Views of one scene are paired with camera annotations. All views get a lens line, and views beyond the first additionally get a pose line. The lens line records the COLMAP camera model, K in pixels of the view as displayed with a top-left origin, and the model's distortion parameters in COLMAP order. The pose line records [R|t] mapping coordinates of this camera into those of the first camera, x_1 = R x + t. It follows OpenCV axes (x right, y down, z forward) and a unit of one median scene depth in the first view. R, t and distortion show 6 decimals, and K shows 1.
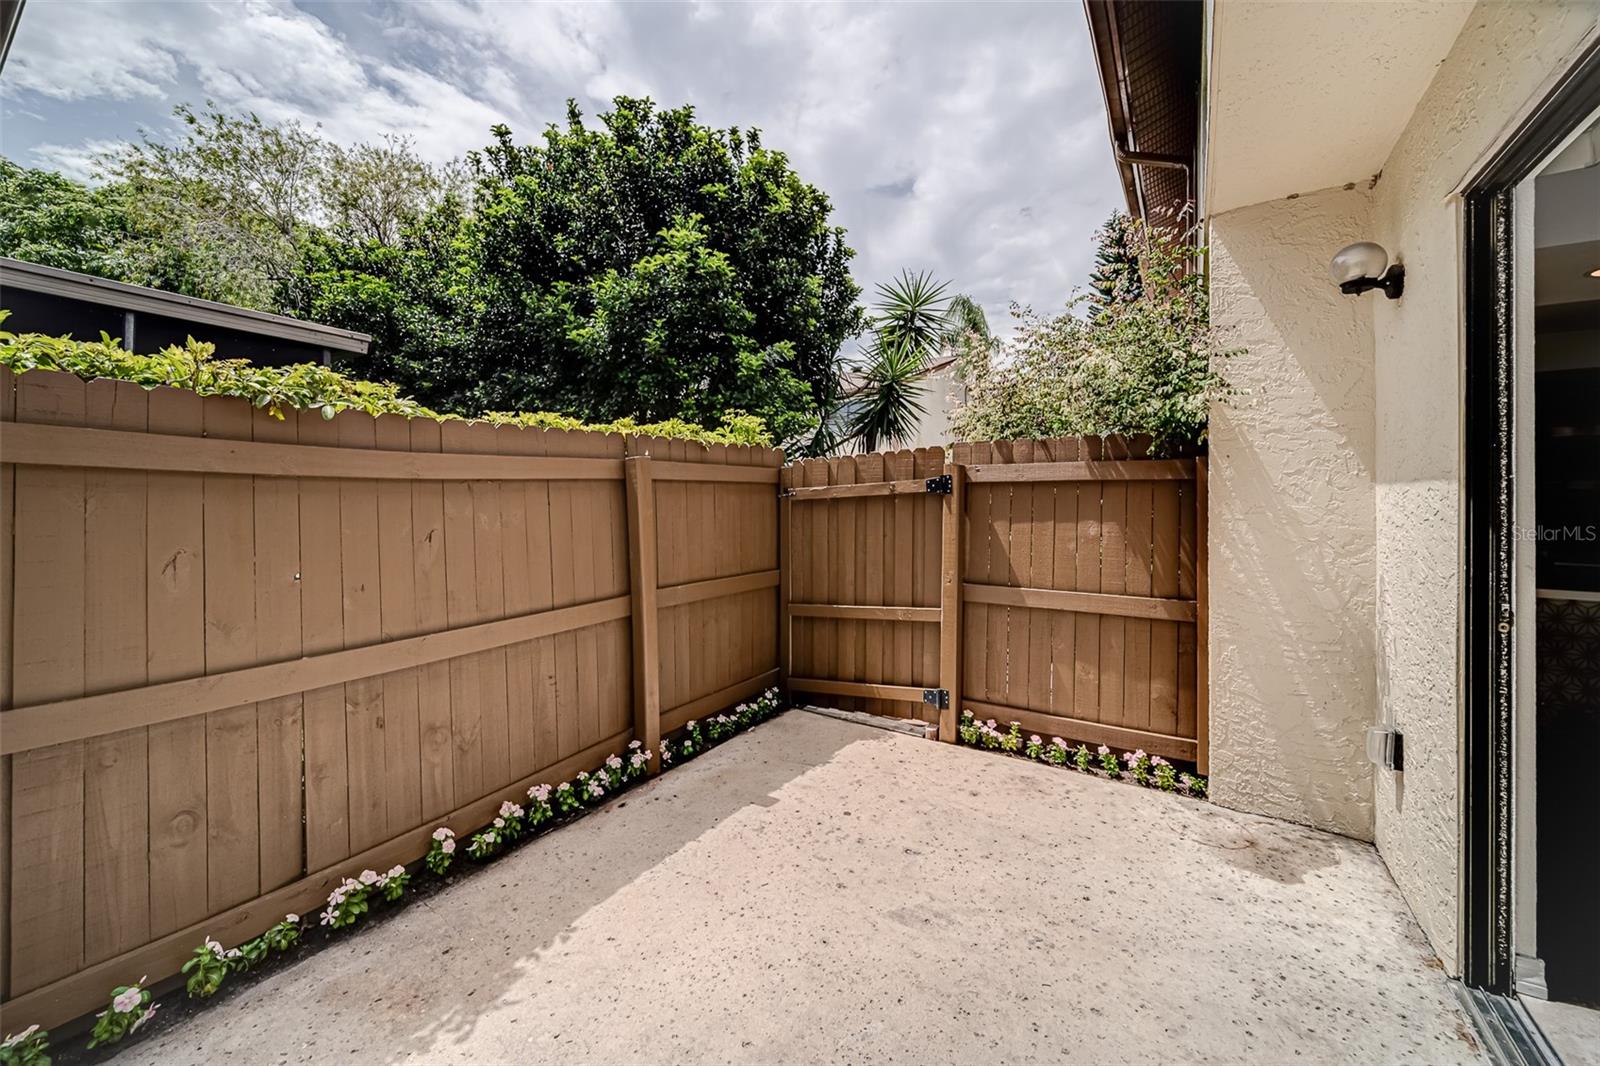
lens RADIAL K [[593.8, 0, 792.2], [0, 593.8, 506.3], [0, 0, 1]] dist [-0.000122, -0.001960]
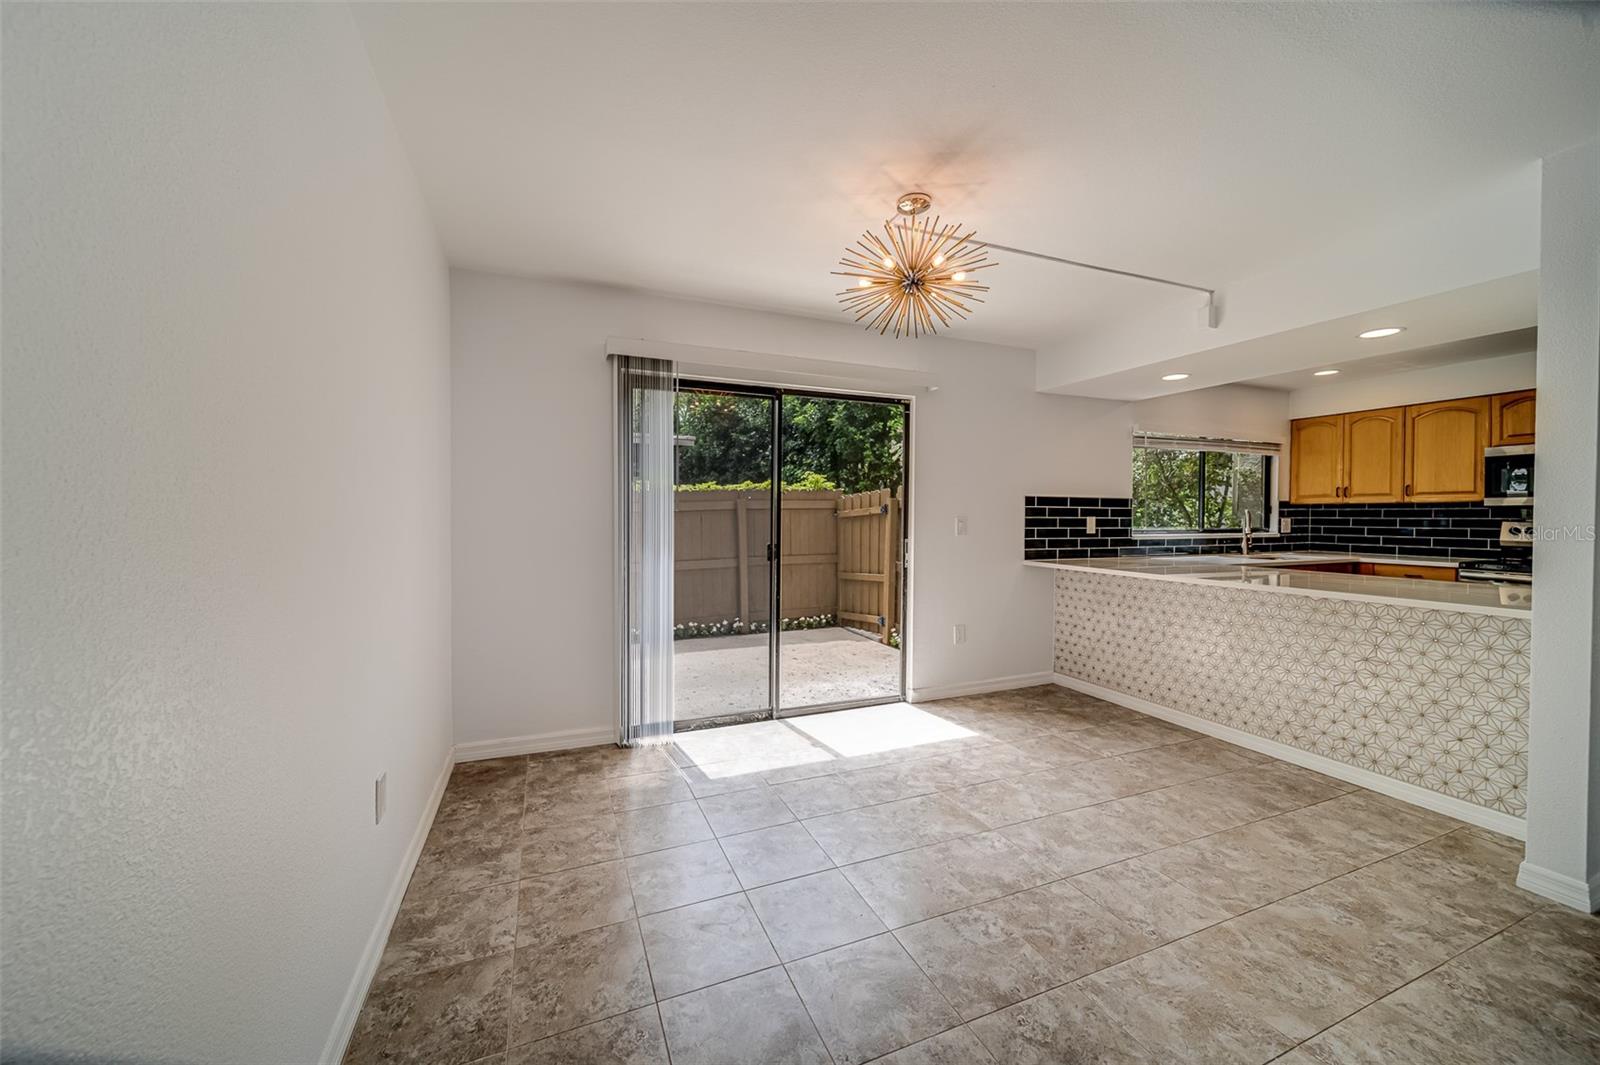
lens RADIAL K [[593.8, 0, 778.8], [0, 593.8, 530.5], [0, 0, 1]] dist [-0.000122, -0.001960]
pose [[0.796659, 0.014713, -0.604250, 1.176569], [-0.005363, 0.999836, 0.017274, -0.000427], [0.604406, -0.010521, 0.796607, -0.741172]]
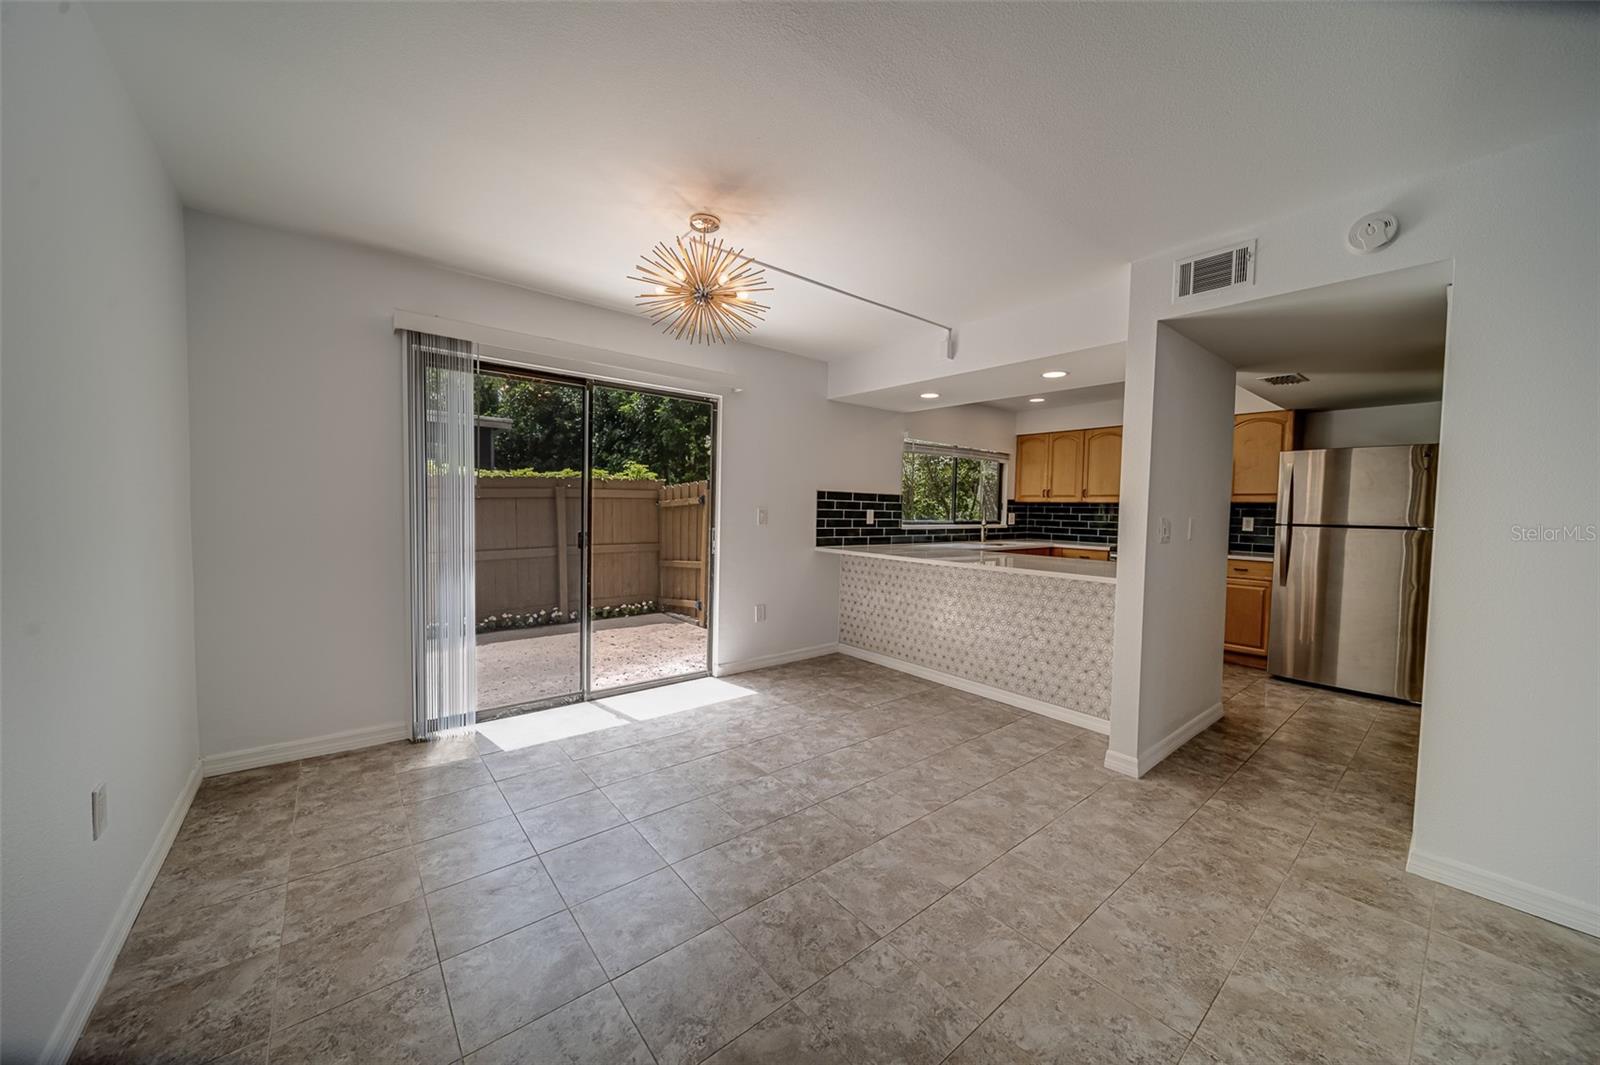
lens RADIAL K [[593.8, 0, 792.5], [0, 593.8, 539.0], [0, 0, 1]] dist [-0.000122, -0.001960]
pose [[0.933990, 0.033411, -0.355734, 1.305086], [-0.019376, 0.998890, 0.042944, 0.002309], [0.356774, -0.033216, 0.933600, -0.792762]]
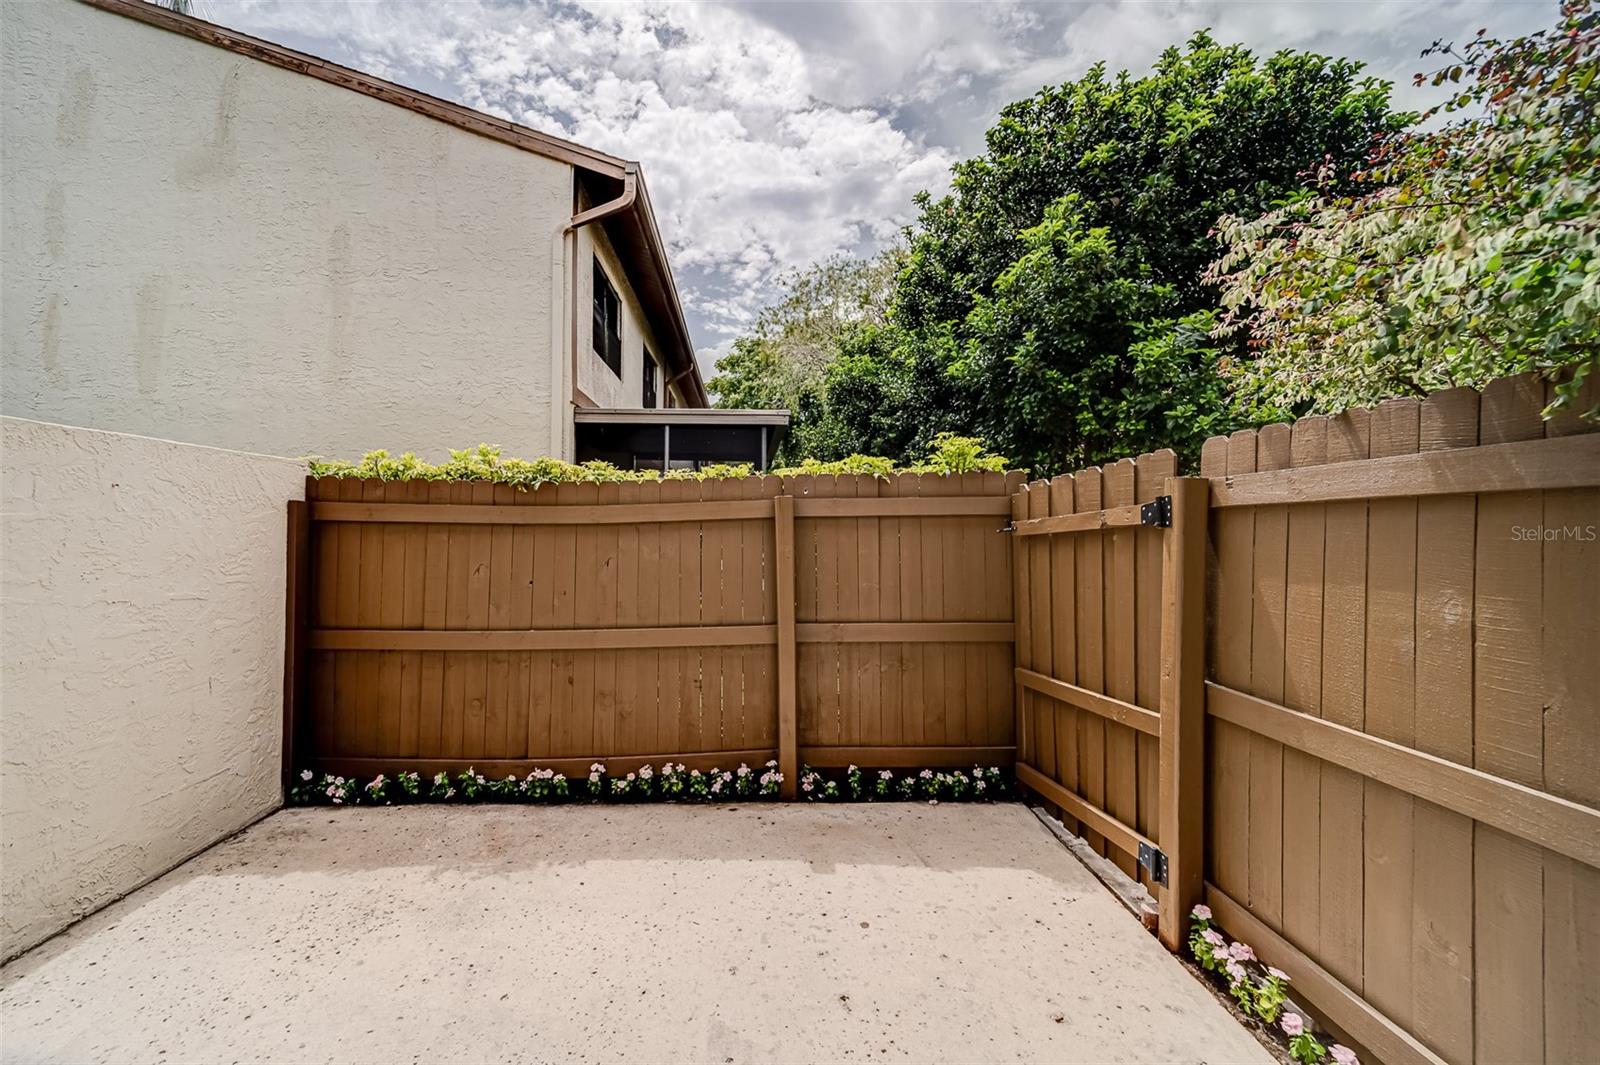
lens RADIAL K [[593.8, 0, 776.0], [0, 593.8, 522.6], [0, 0, 1]] dist [-0.000122, -0.001960]
pose [[0.562783, -0.014654, -0.826475, 0.559751], [-0.003384, 0.999794, -0.020031, -0.013071], [0.826598, 0.014070, 0.562618, 0.346171]]
